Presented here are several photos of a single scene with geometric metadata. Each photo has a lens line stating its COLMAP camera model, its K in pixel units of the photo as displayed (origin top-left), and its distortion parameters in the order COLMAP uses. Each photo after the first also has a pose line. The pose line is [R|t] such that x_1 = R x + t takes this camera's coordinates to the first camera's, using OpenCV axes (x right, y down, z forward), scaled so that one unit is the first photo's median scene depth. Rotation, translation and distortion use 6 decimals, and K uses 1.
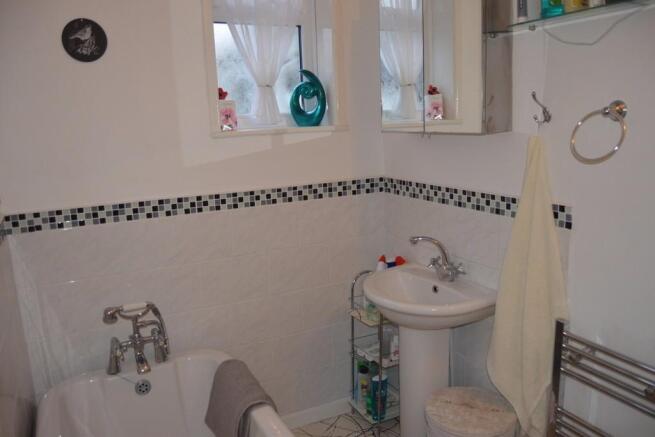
lens RADIAL K [[524.1, 0, 327.5], [0, 524.1, 218.5], [0, 0, 1]] dist [-0.068763, 0.006916]
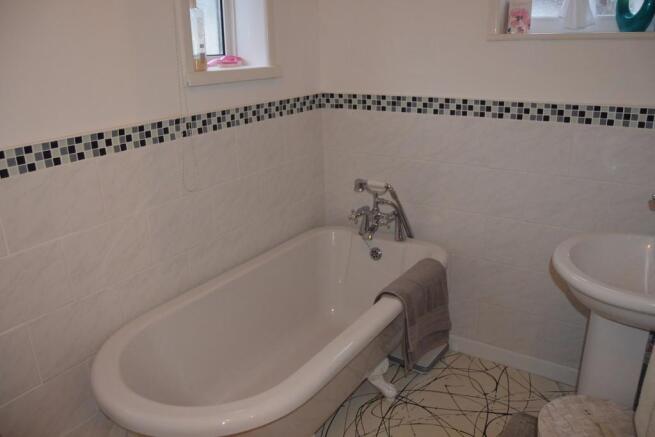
lens RADIAL K [[524.1, 0, 327.5], [0, 524.1, 218.5], [0, 0, 1]] dist [-0.068763, 0.006916]
pose [[0.504137, 0.297728, -0.810681, 0.501030], [-0.166242, 0.954597, 0.247202, -0.027422], [0.847472, 0.010145, 0.530742, 0.248934]]
